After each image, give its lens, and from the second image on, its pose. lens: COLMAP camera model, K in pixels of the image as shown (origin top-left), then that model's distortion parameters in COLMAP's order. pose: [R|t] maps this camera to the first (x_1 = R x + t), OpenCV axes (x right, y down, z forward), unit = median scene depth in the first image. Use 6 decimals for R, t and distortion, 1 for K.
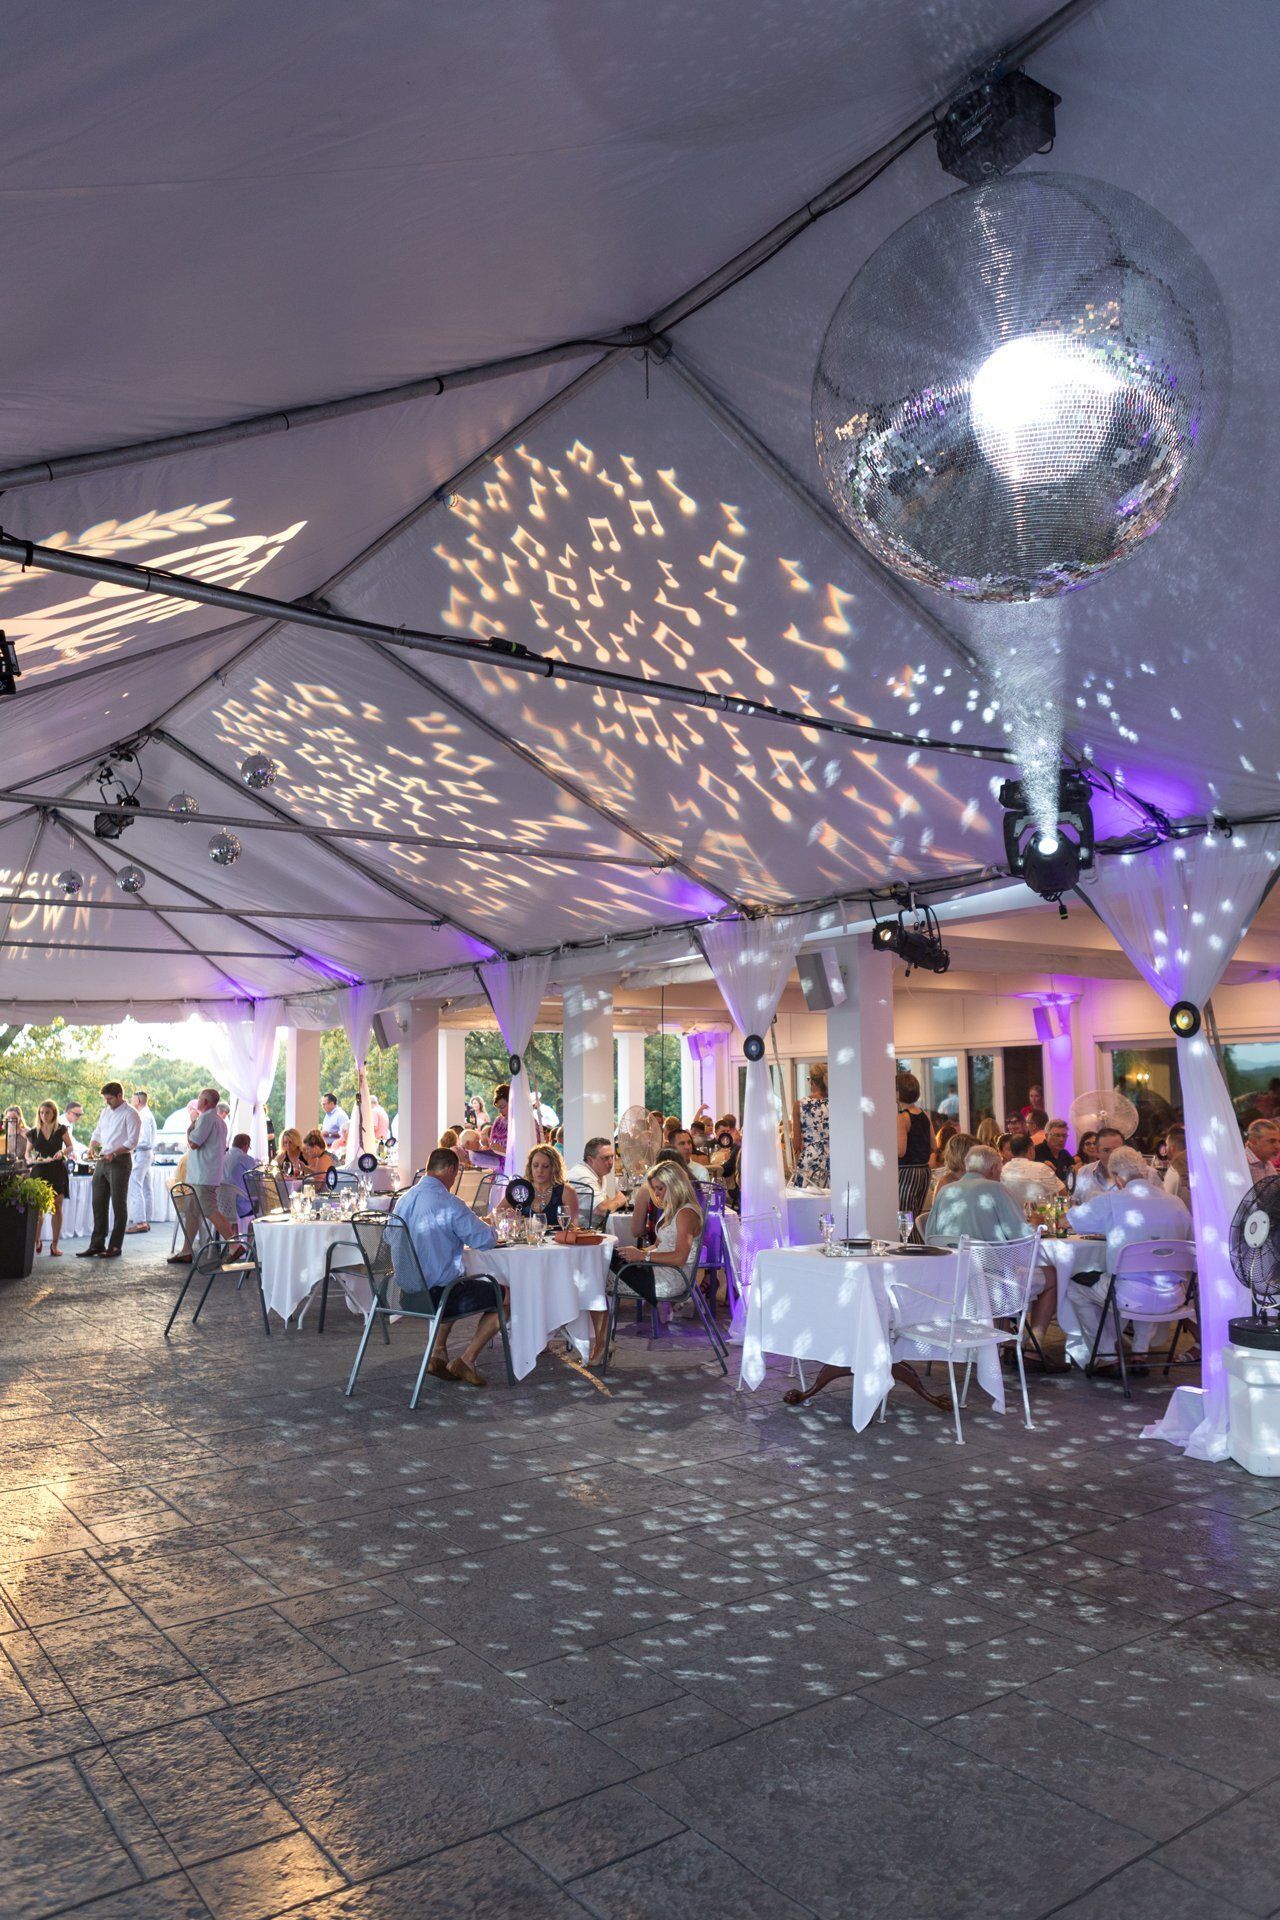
lens RADIAL K [[1343.2, 0, 642.6], [0, 1343.2, 959.6], [0, 0, 1]] dist [-0.010737, 0.003741]
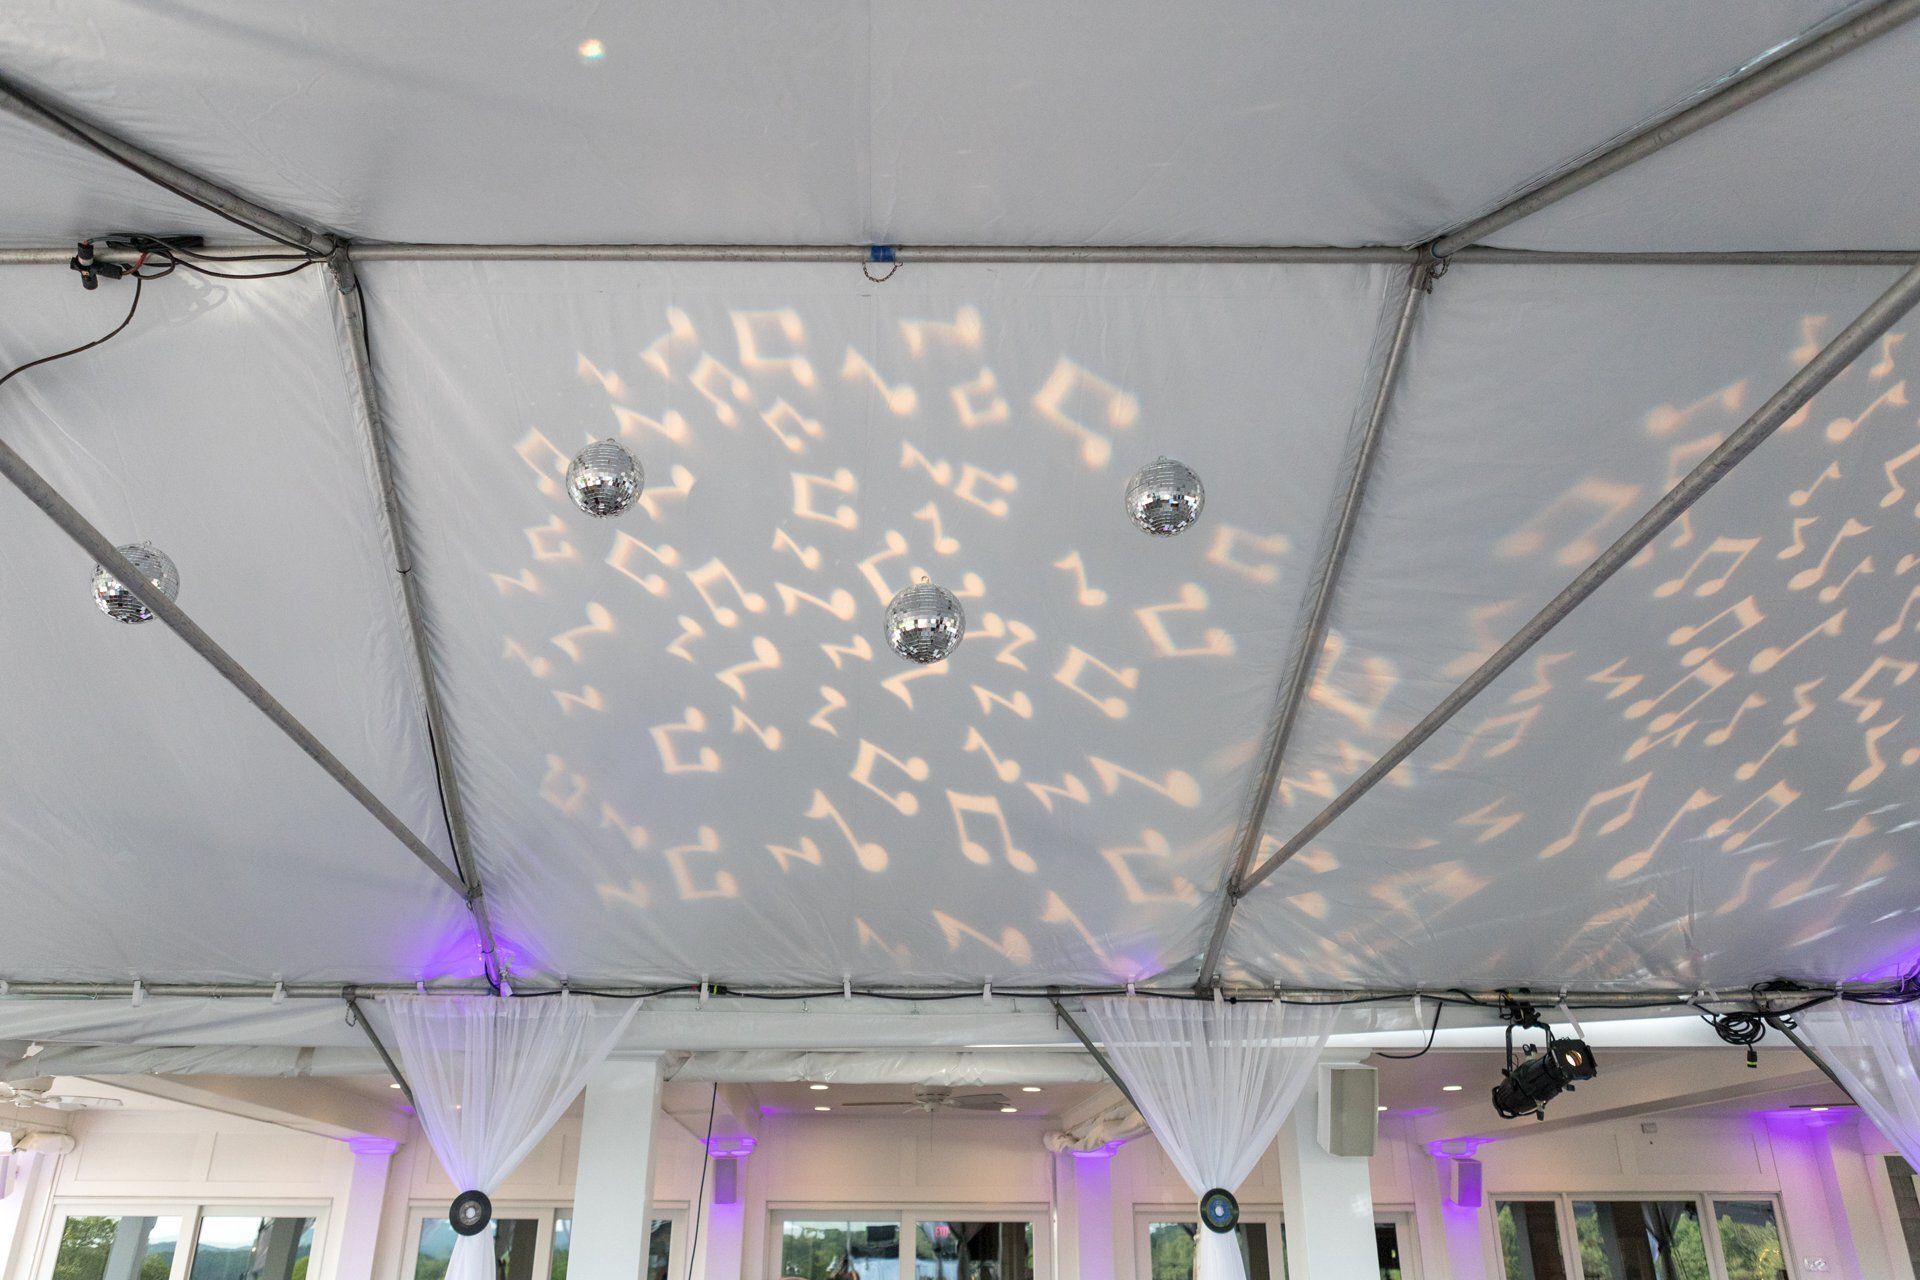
lens RADIAL K [[1343.2, 0, 959.0], [0, 1343.2, 639.2], [0, 0, 1]] dist [-0.010737, 0.003741]
pose [[0.581733, 0.353265, 0.732660, -0.552779], [-0.093801, 0.923887, -0.370991, 0.064090], [-0.807953, 0.147093, 0.570592, 0.710084]]
